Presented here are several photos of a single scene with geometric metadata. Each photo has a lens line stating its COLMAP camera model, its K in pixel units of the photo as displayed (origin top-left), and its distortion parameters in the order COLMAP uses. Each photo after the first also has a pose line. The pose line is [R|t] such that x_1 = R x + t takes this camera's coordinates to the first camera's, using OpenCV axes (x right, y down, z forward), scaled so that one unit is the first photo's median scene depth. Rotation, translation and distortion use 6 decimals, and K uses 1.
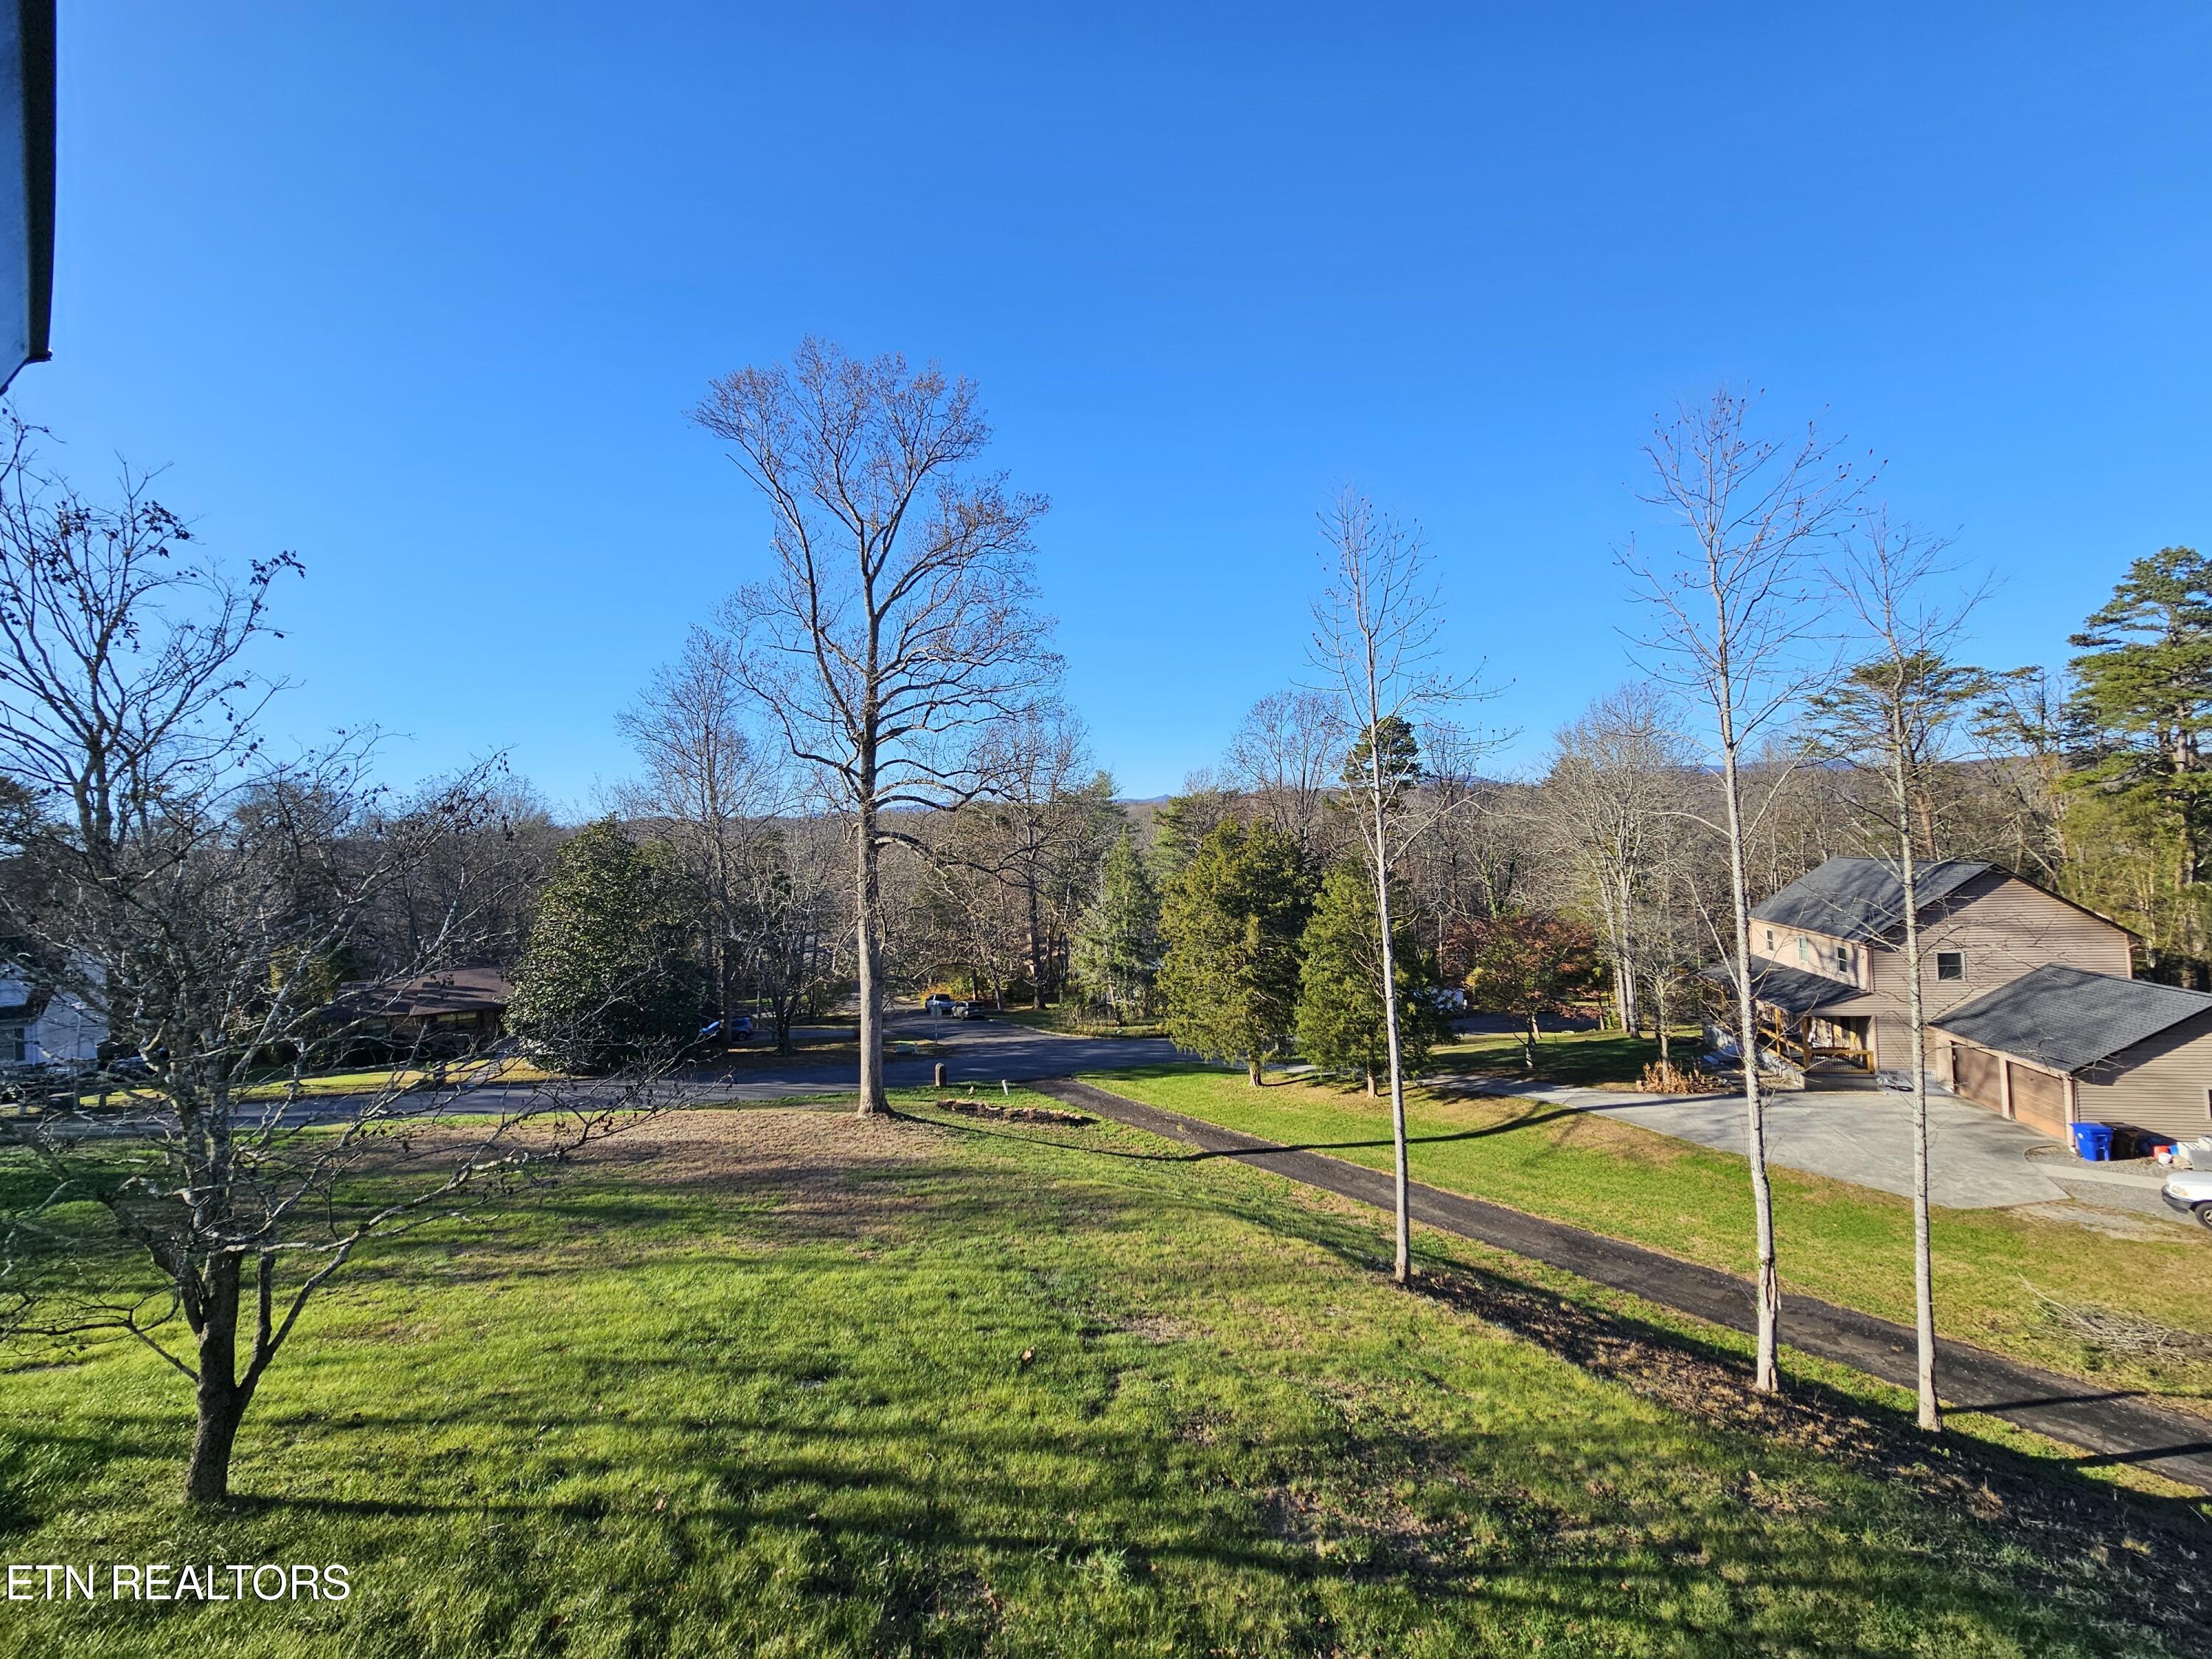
lens RADIAL K [[910.8, 0, 1120.6], [0, 910.8, 829.8], [0, 0, 1]] dist [-0.002673, 0.001196]
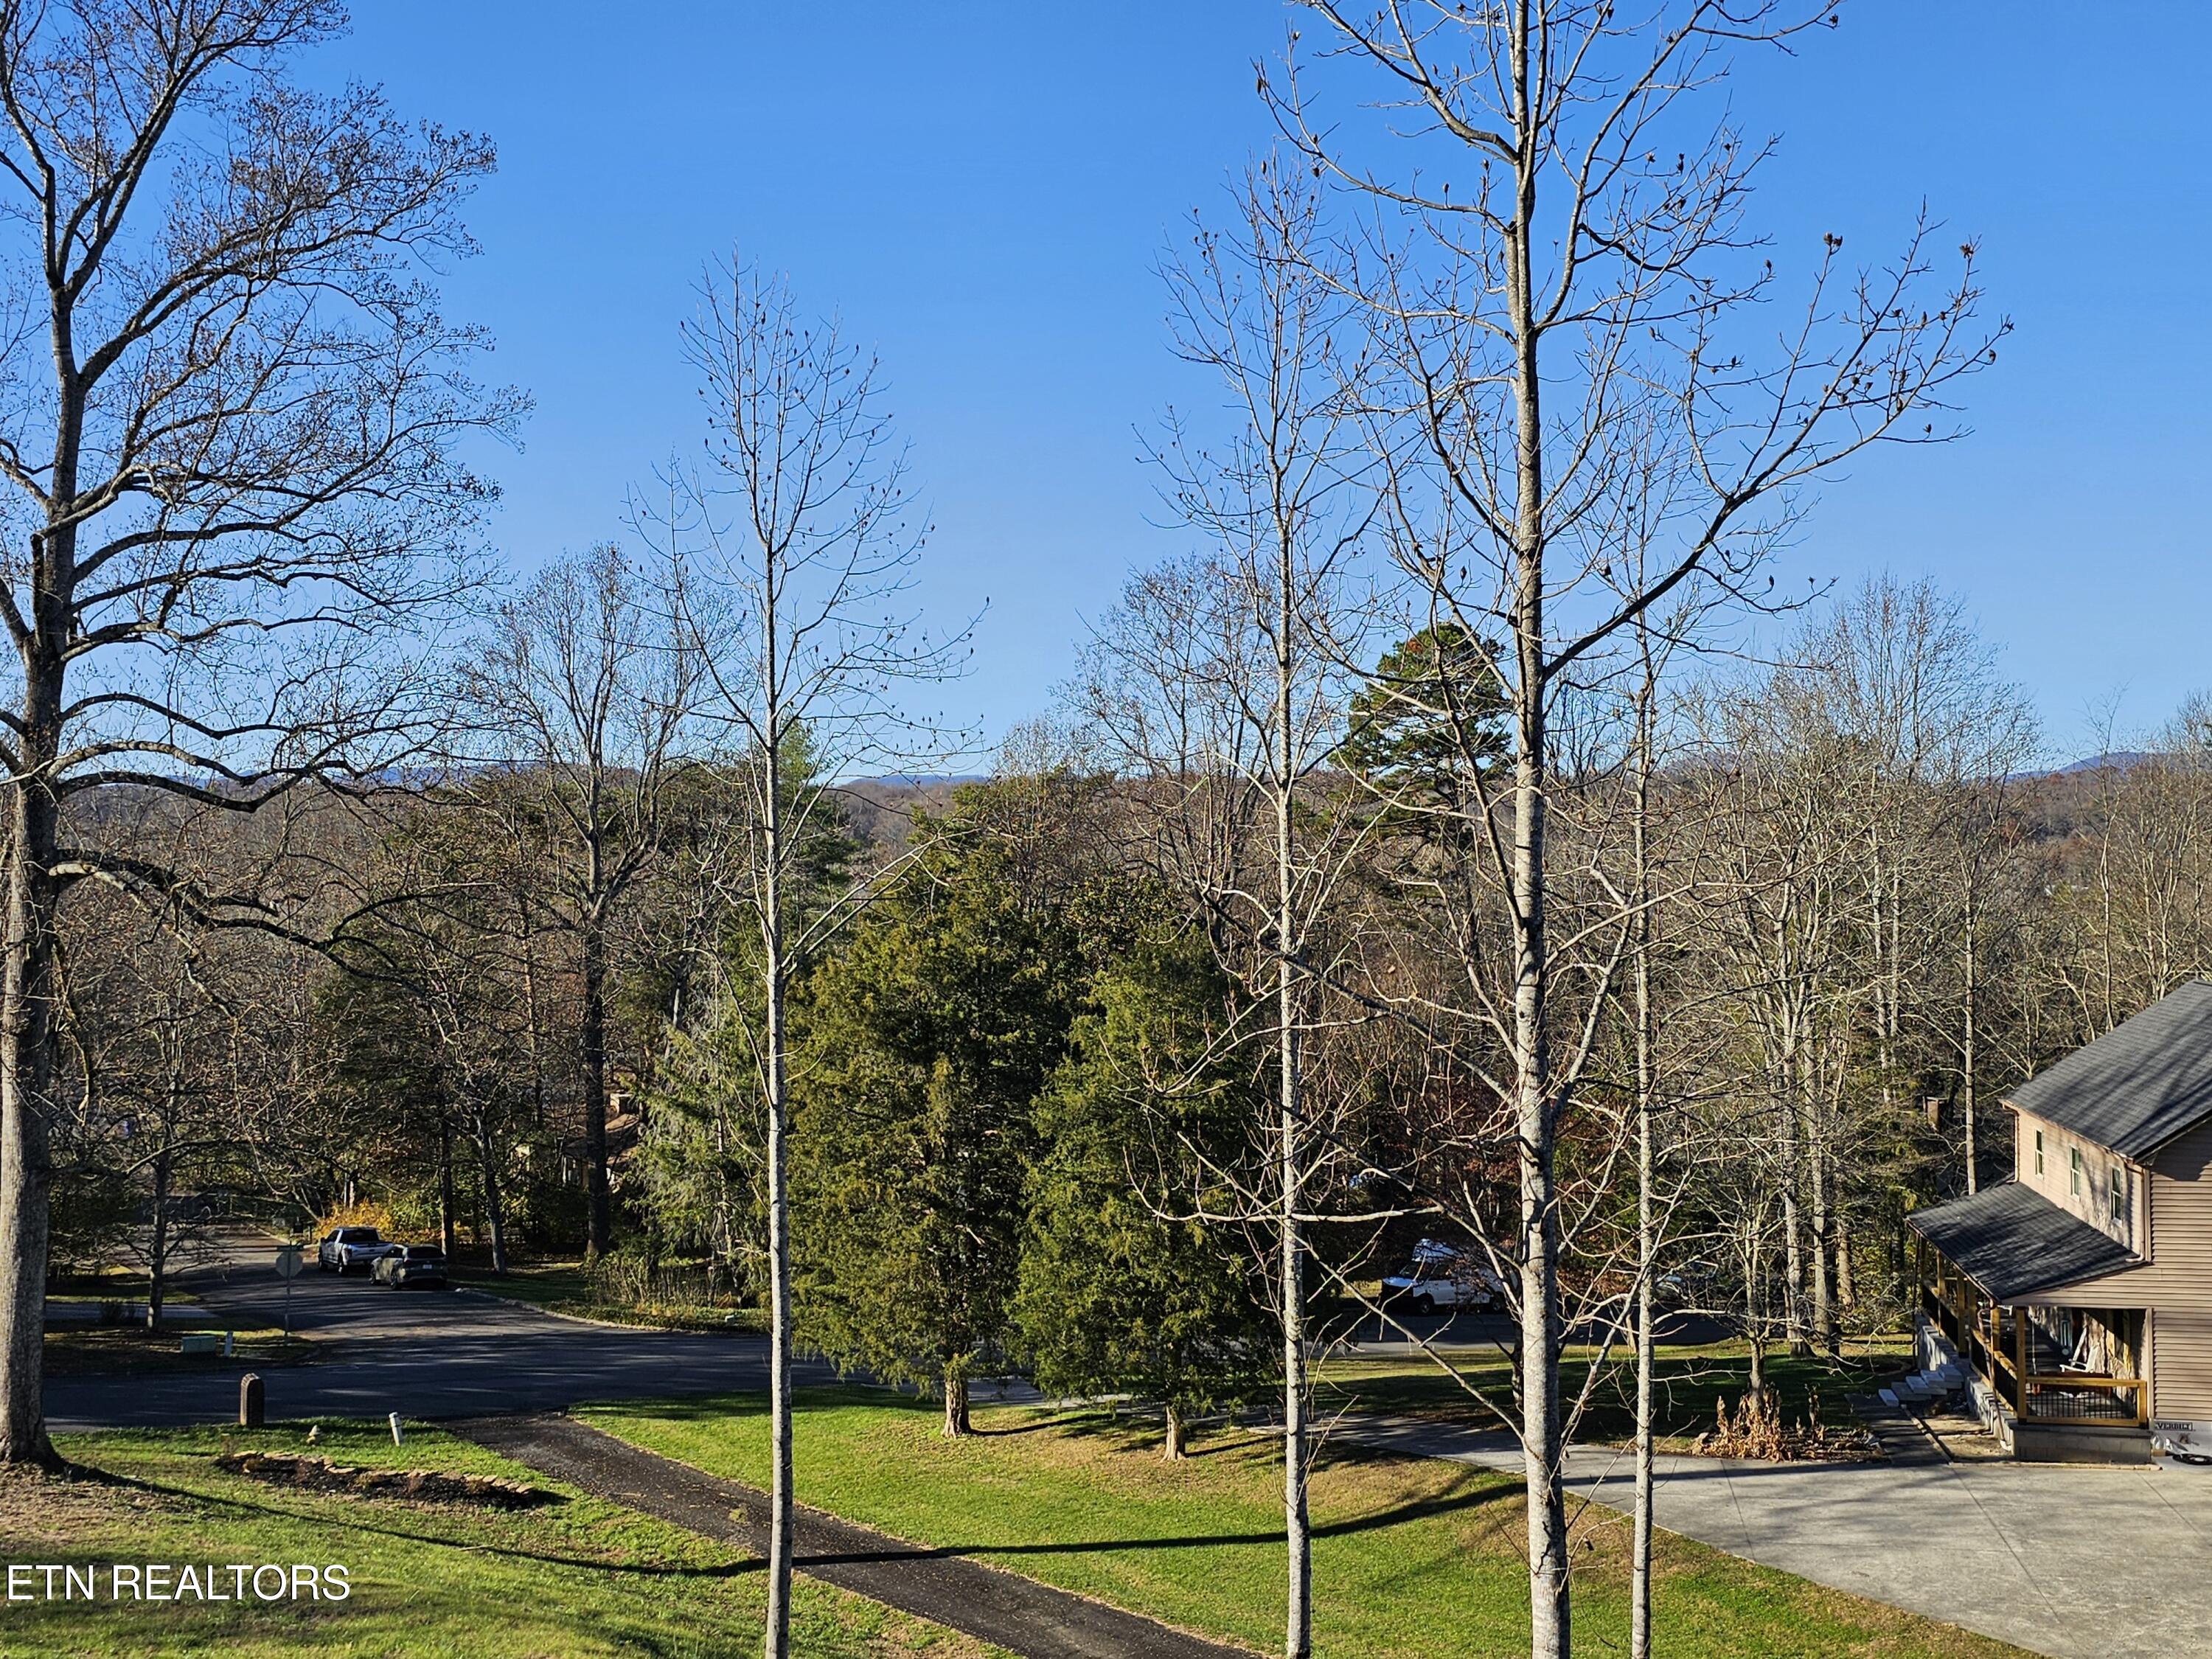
lens RADIAL K [[2233.9, 0, 1103.5], [0, 2233.9, 835.7], [0, 0, 1]] dist [0.058799, 0.000000]
pose [[0.997074, 0.039558, 0.065404, 0.157184], [-0.039013, 0.999193, -0.009587, -0.012161], [-0.065730, 0.007007, 0.997813, -0.148042]]
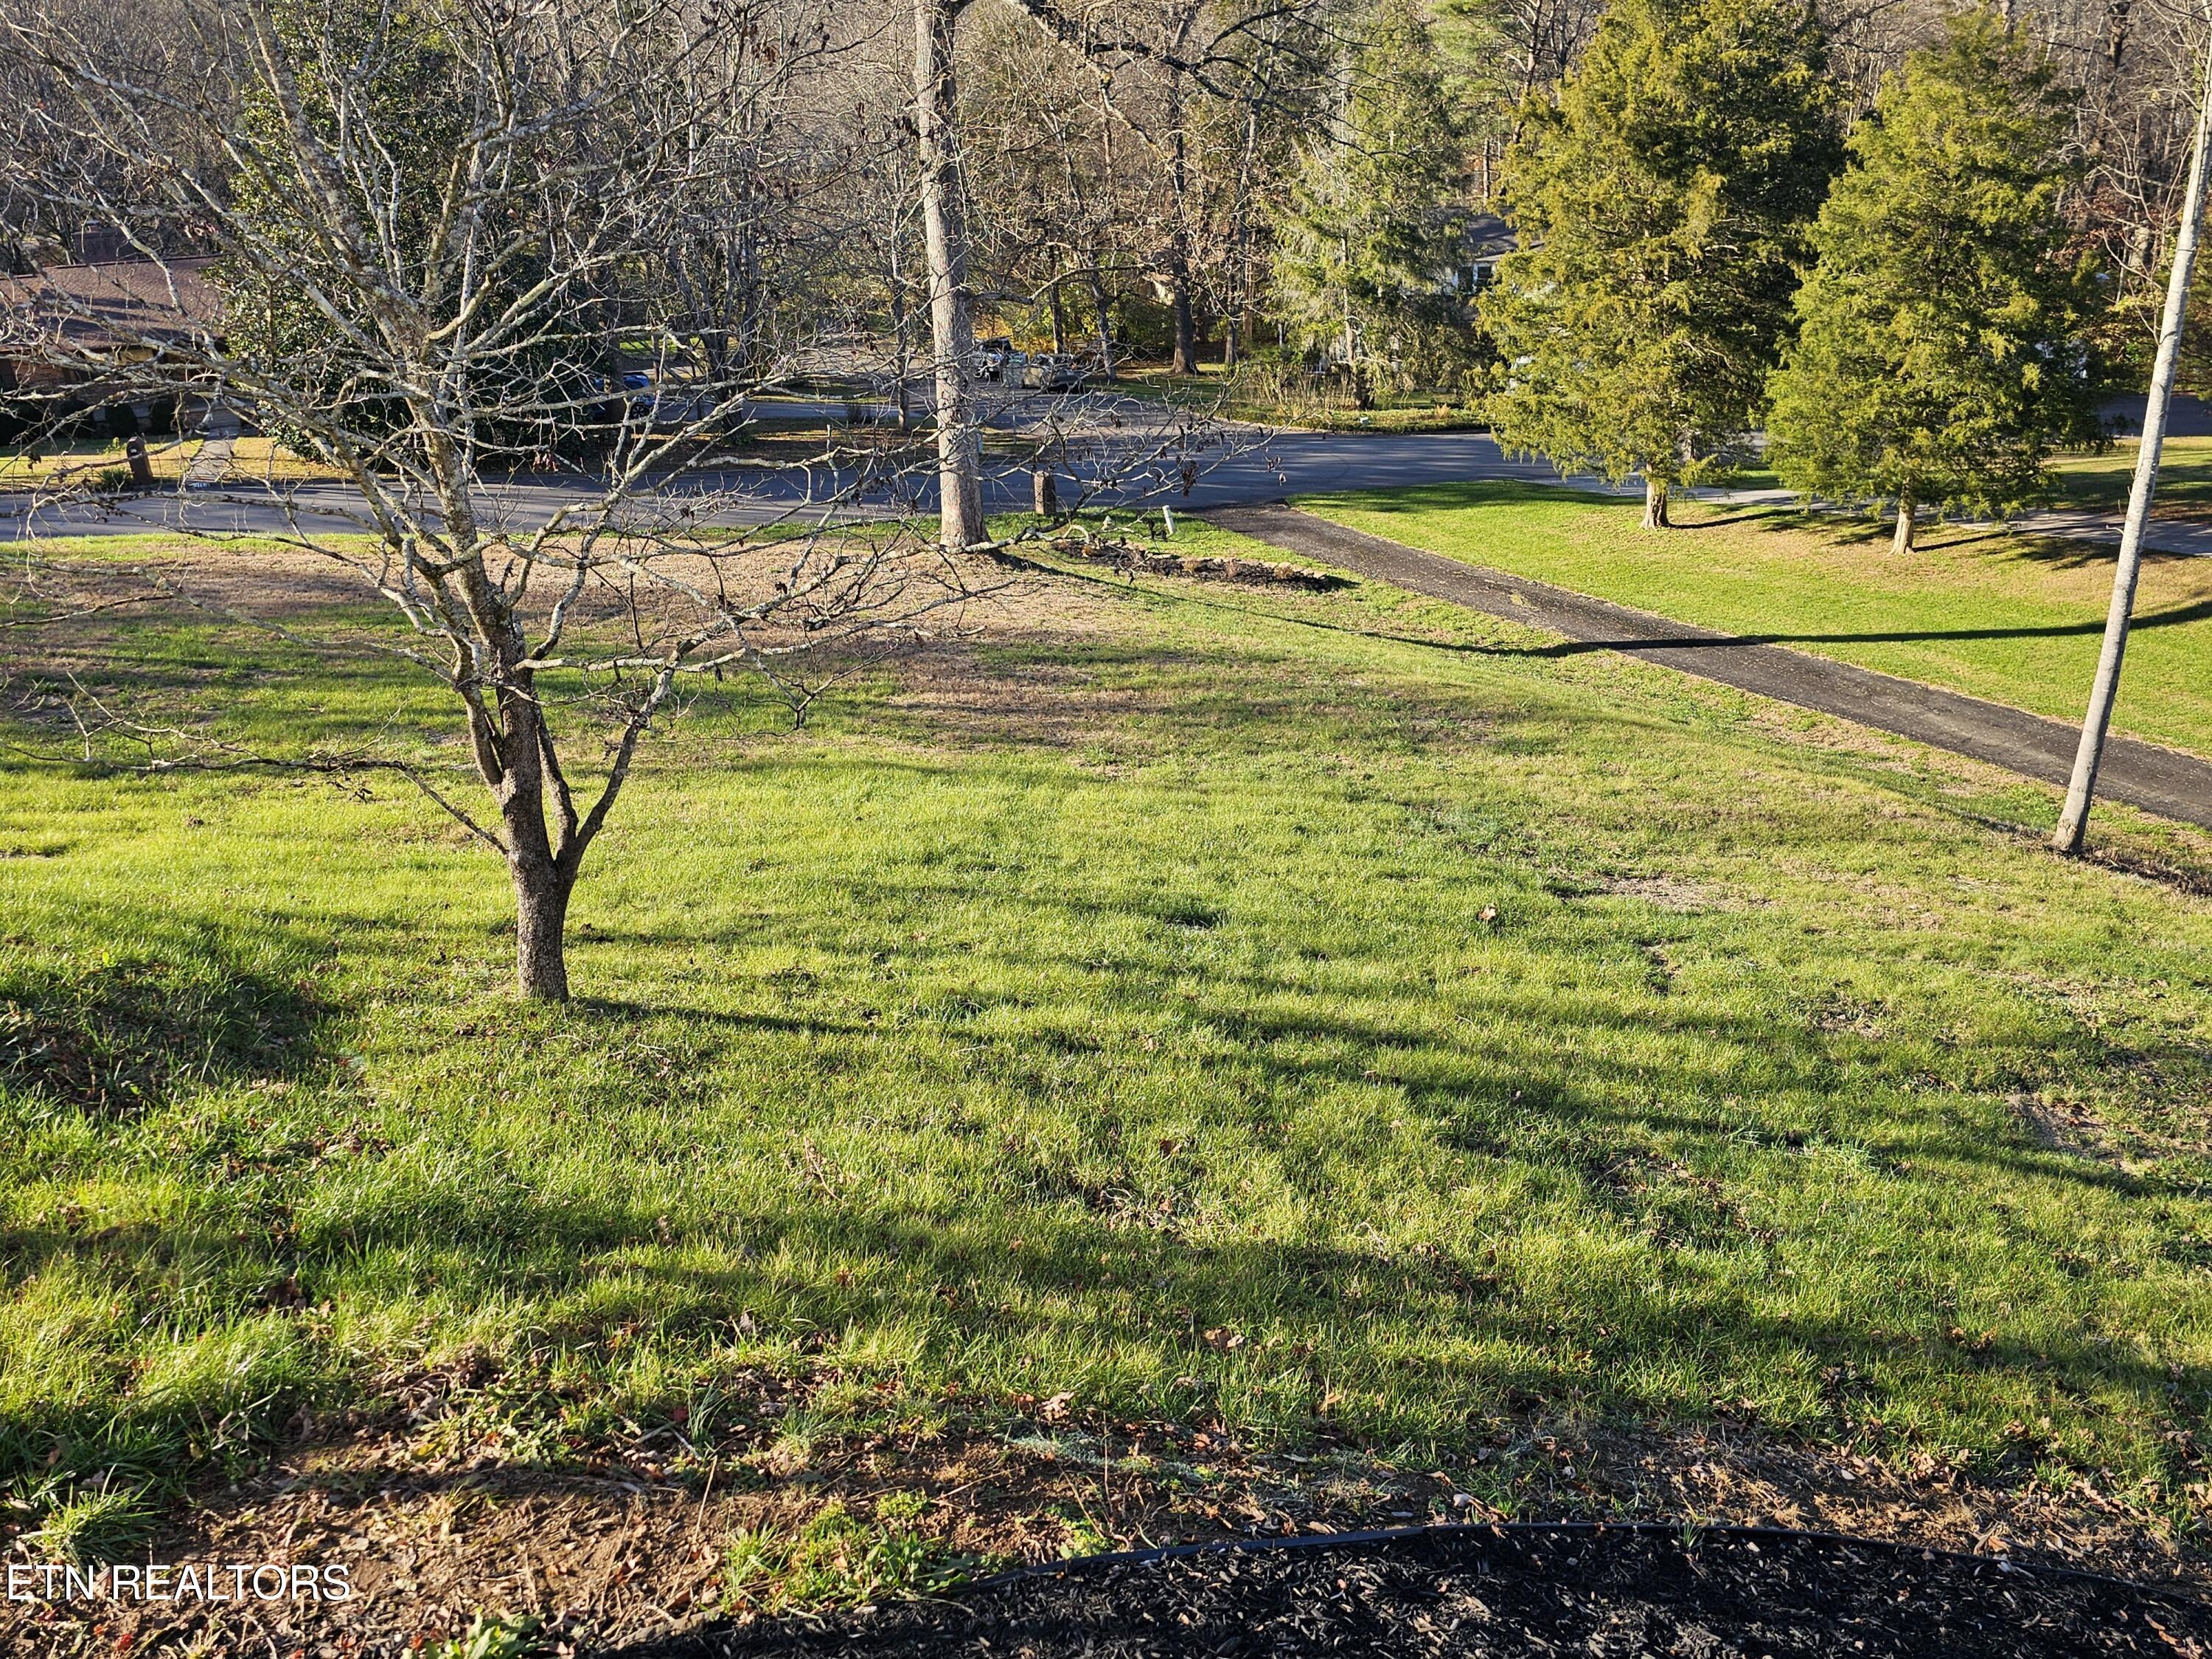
lens RADIAL K [[1794.7, 0, 1117.2], [0, 1794.7, 835.8], [0, 0, 1]] dist [0.056940, -0.032249]
pose [[0.995549, 0.042149, -0.084291, -0.069771], [-0.002103, 0.904125, 0.427262, 0.003962], [0.094218, -0.425183, 0.900190, -0.024009]]
